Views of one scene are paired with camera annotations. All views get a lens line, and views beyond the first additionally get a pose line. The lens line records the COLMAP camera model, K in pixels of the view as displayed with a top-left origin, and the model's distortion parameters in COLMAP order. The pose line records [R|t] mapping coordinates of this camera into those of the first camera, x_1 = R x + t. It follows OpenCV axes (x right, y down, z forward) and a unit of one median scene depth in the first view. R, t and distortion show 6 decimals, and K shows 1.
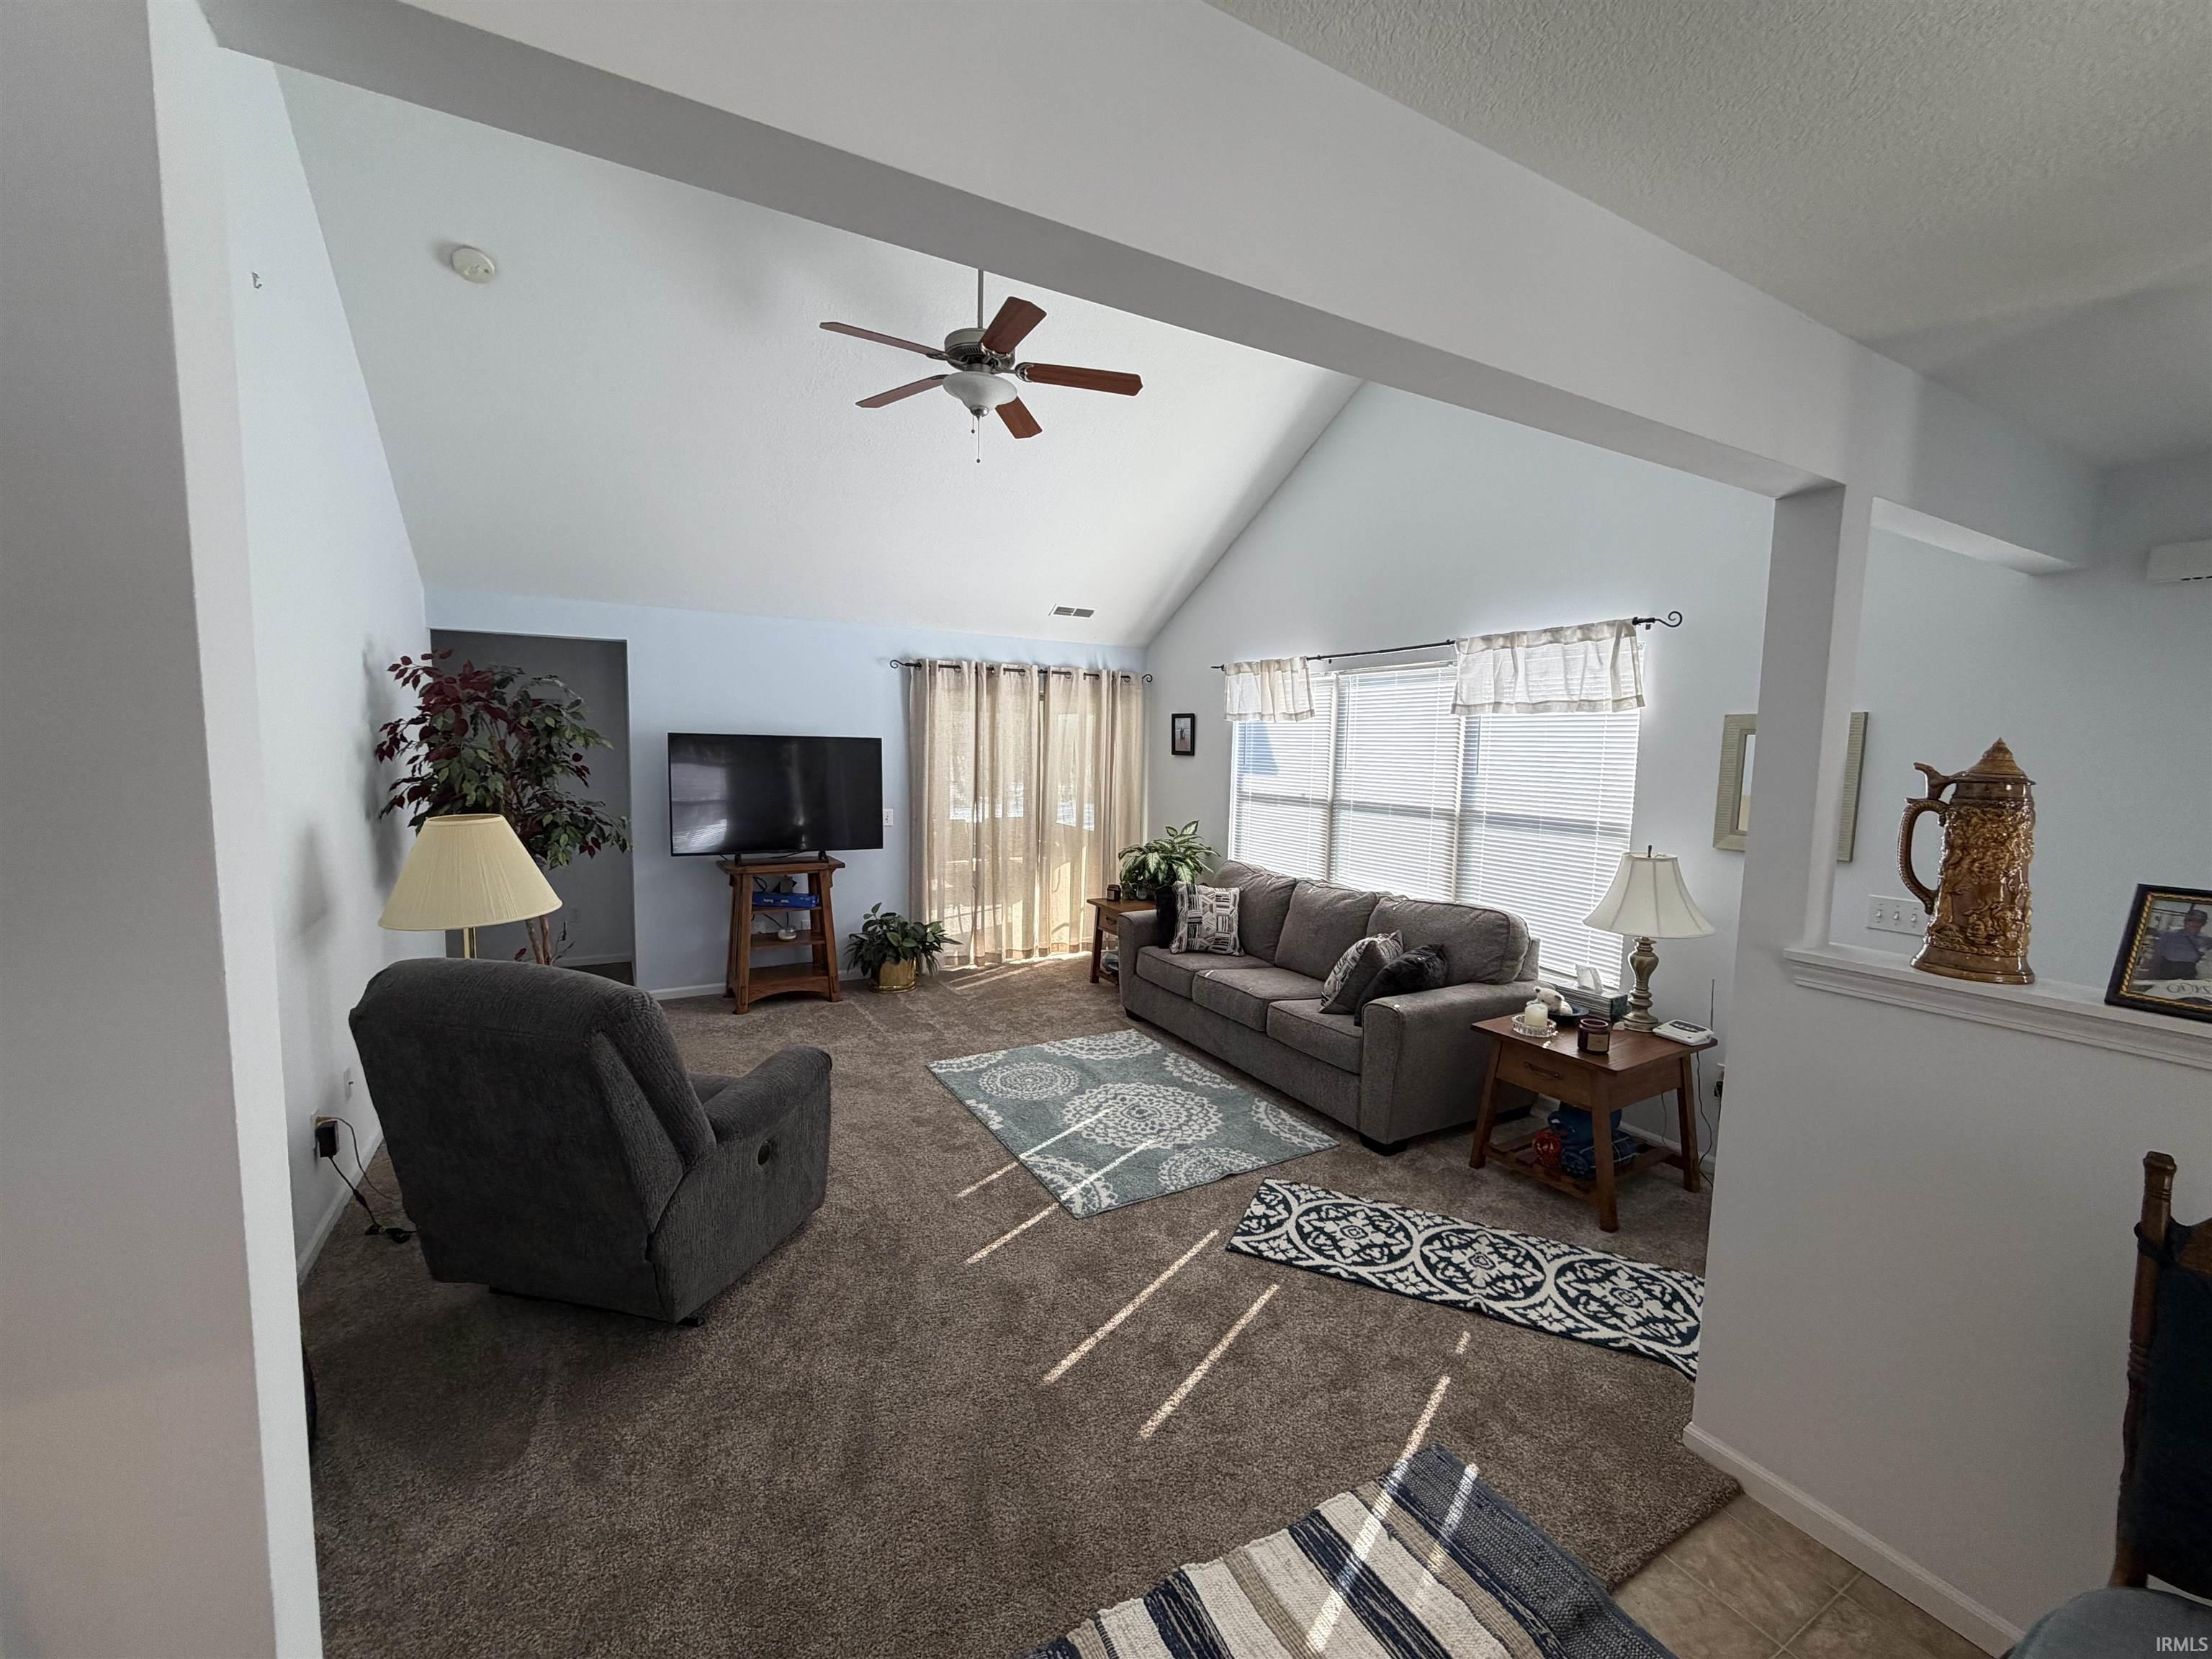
lens RADIAL K [[882.4, 0, 1100.1], [0, 882.4, 825.5], [0, 0, 1]] dist [-0.001173, 0.000457]
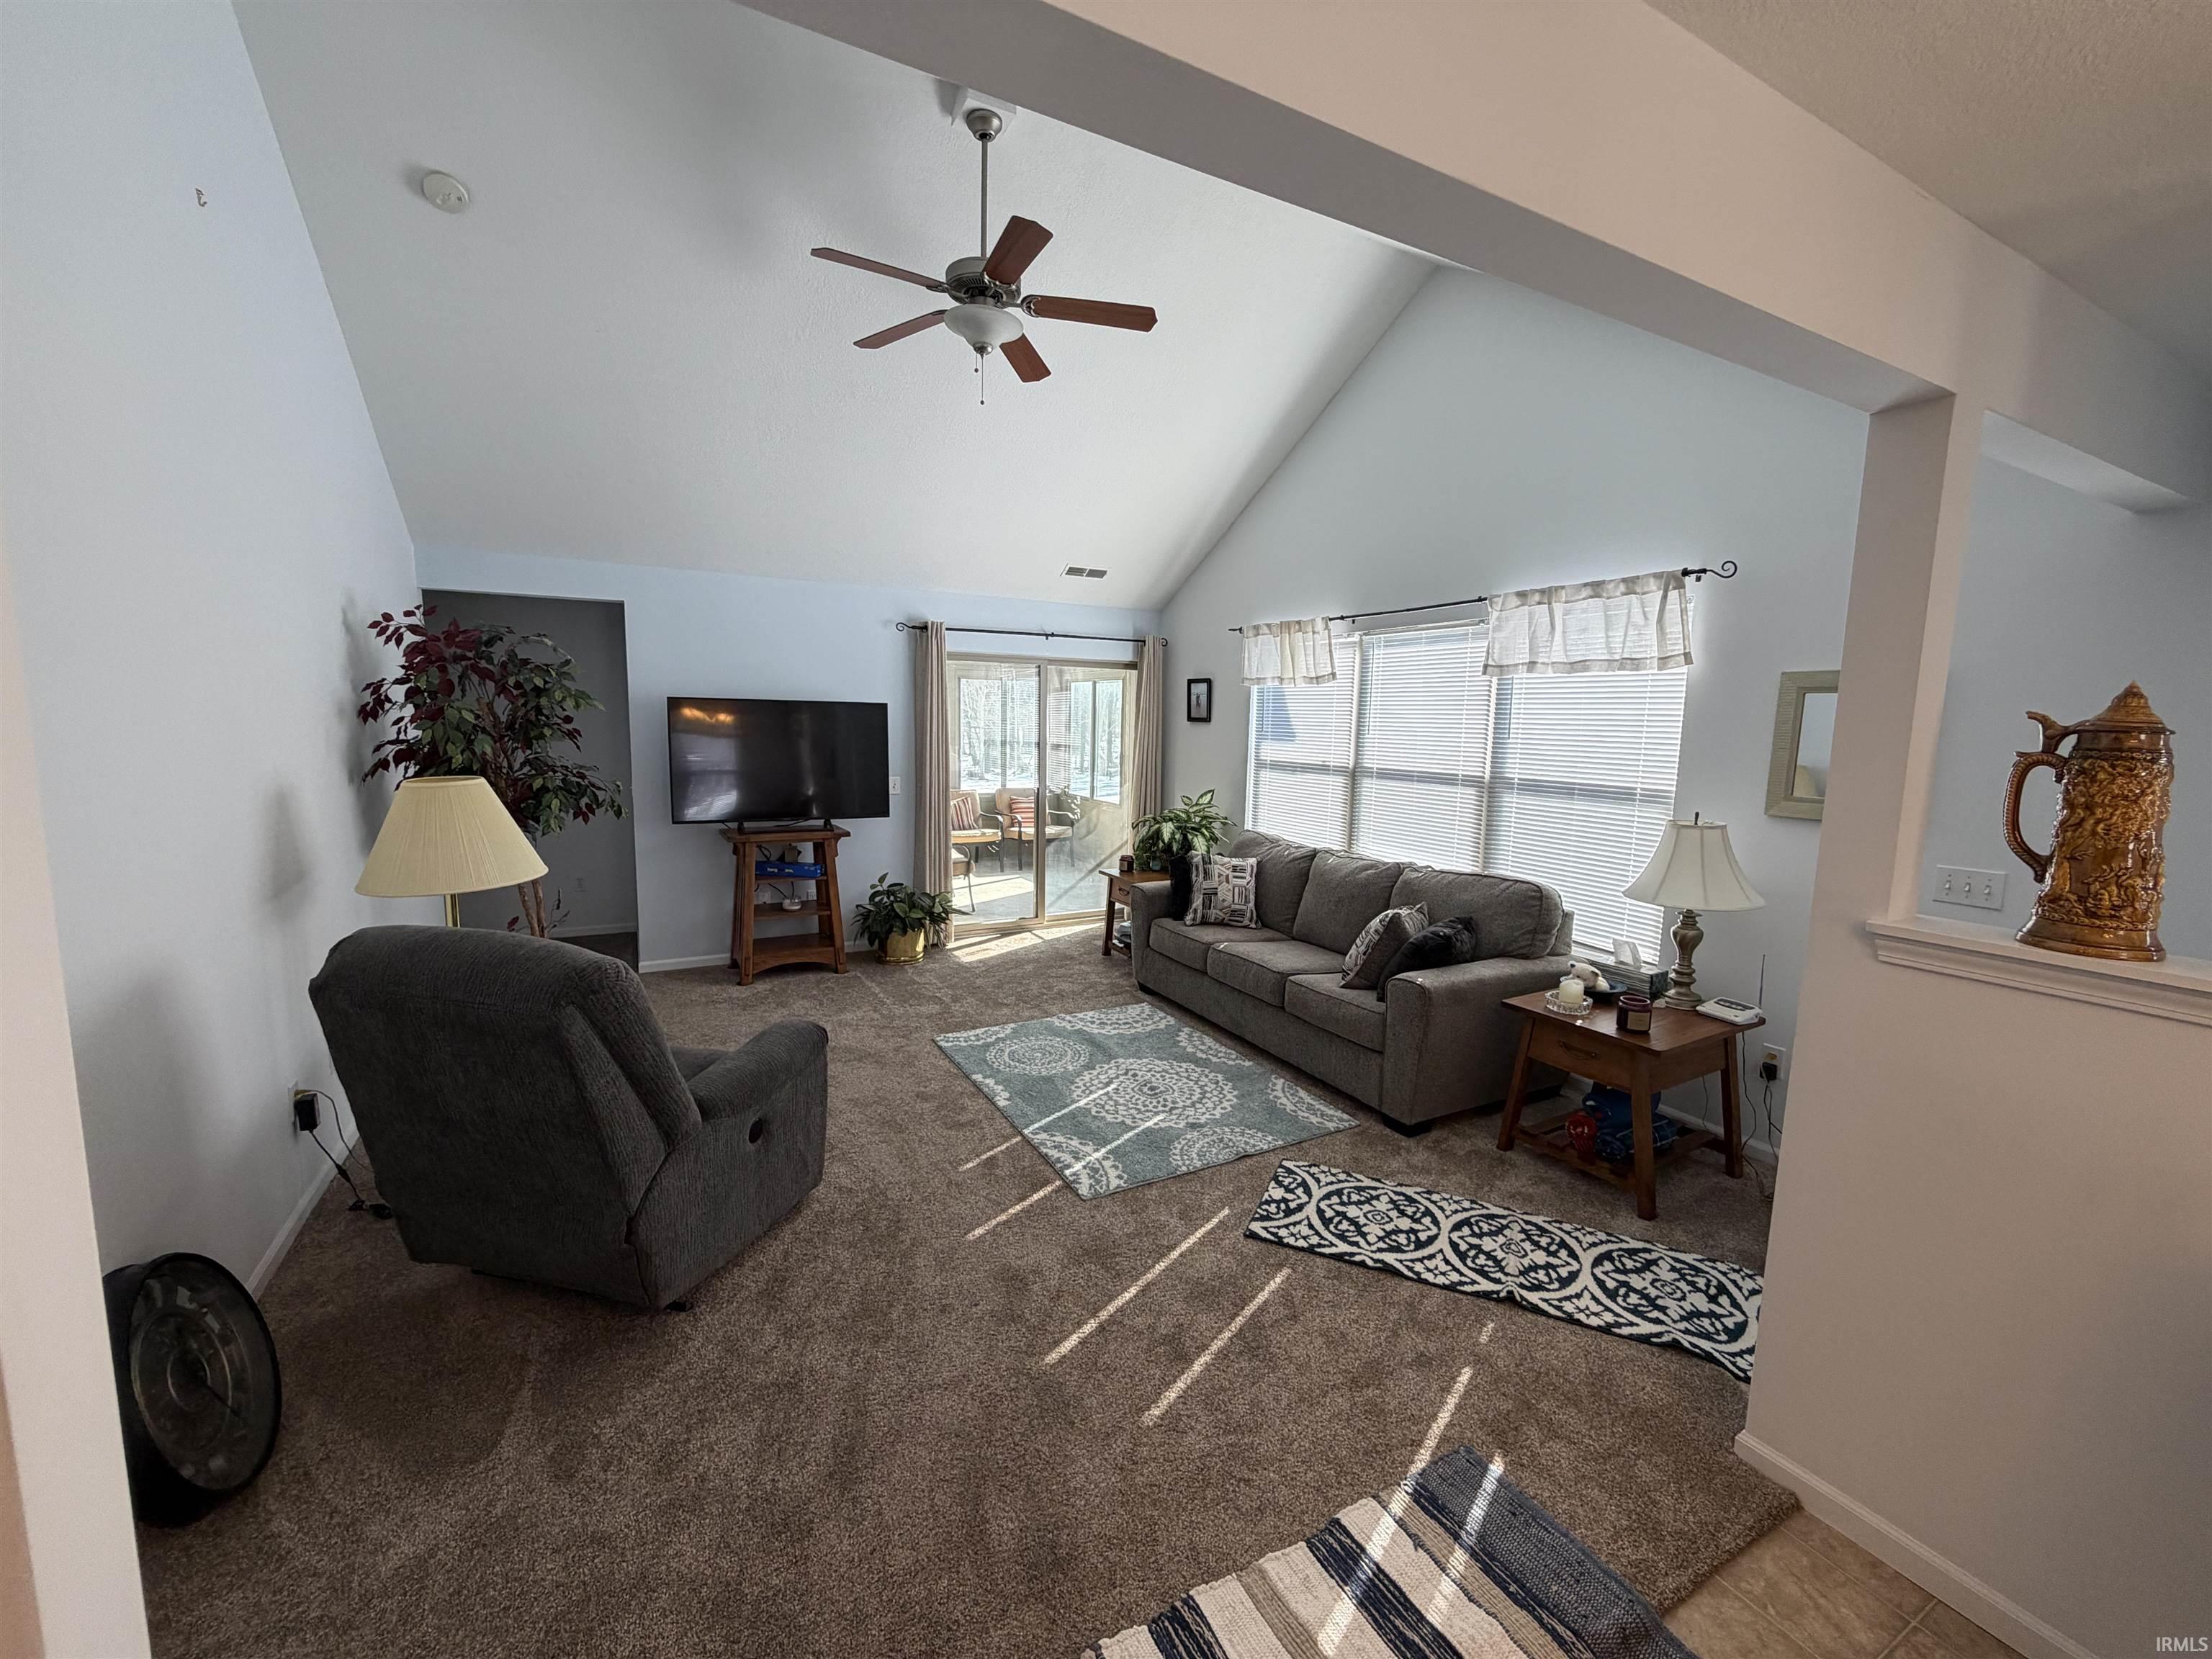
lens RADIAL K [[882.4, 0, 1099.4], [0, 882.4, 827.0], [0, 0, 1]] dist [-0.001173, 0.000457]
pose [[0.999829, 0.002158, -0.018359, 0.005858], [-0.001576, 0.999497, 0.031687, 0.010257], [0.018418, -0.031653, 0.999329, 0.054174]]
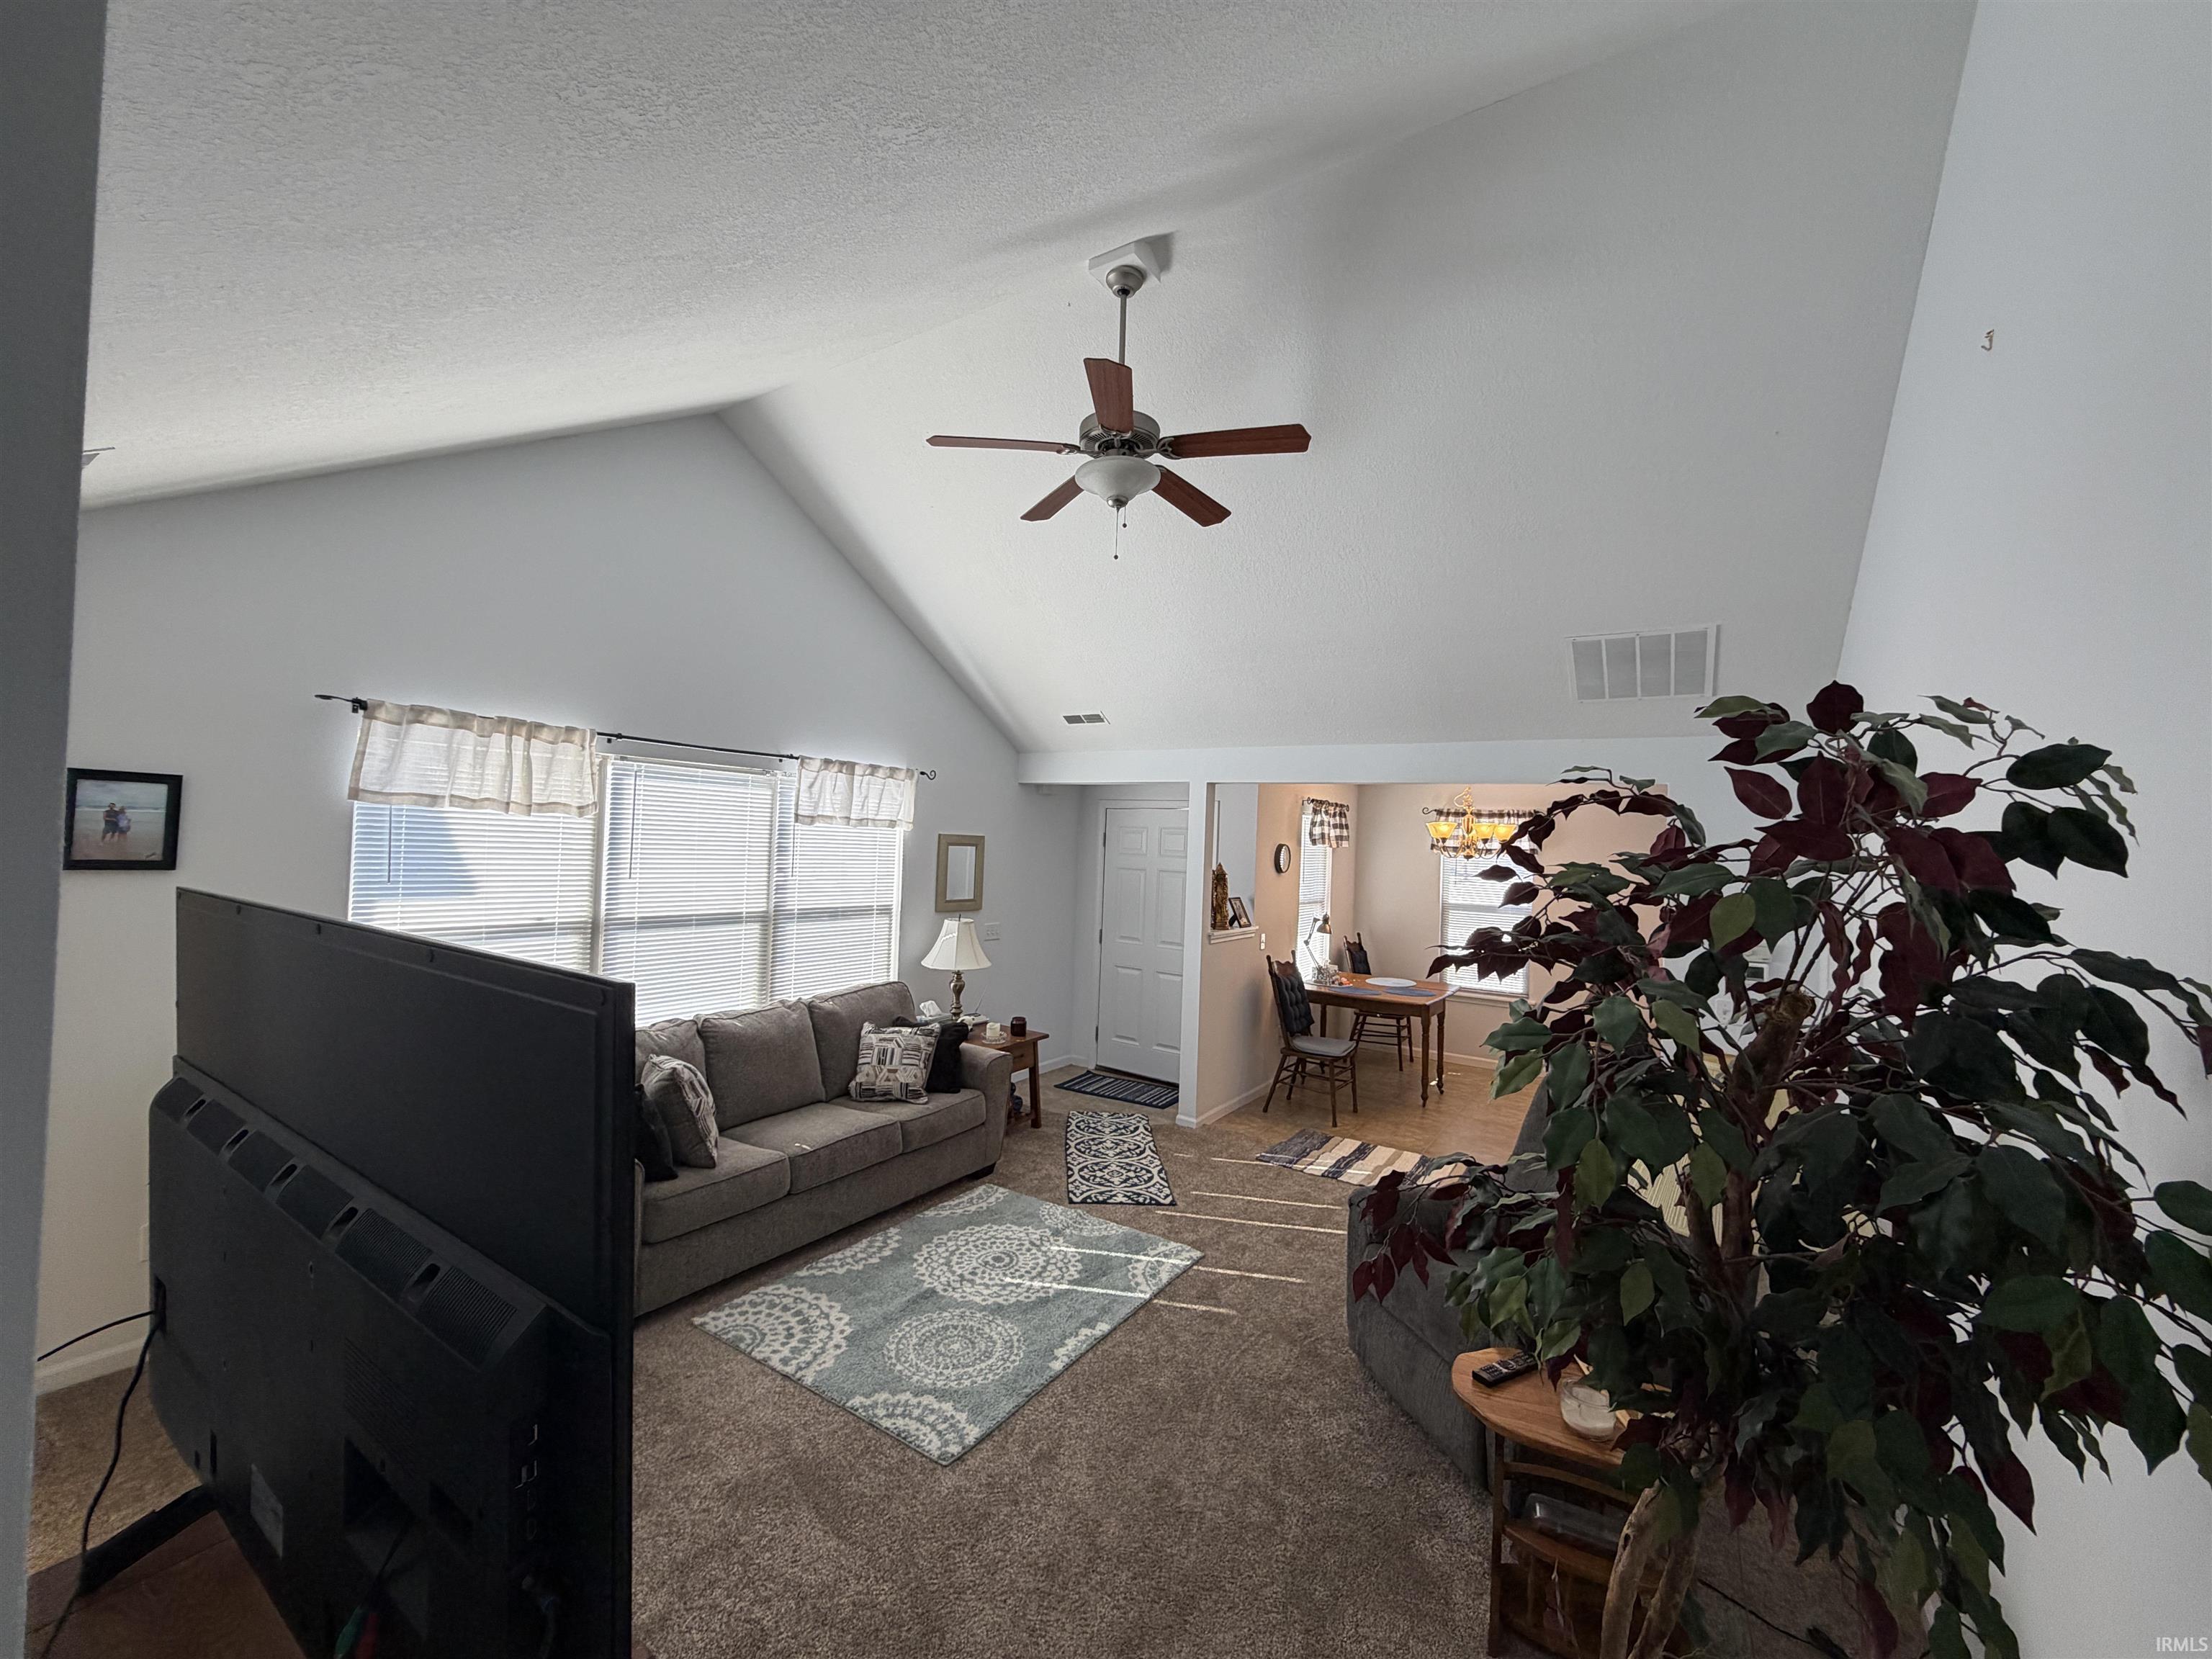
lens RADIAL K [[882.4, 0, 1093.5], [0, 882.4, 824.9], [0, 0, 1]] dist [-0.001173, 0.000457]
pose [[-0.458832, -0.014691, 0.888401, -1.003347], [0.036717, 0.998696, 0.035478, -0.202742], [-0.887764, 0.048898, -0.457694, 1.596184]]
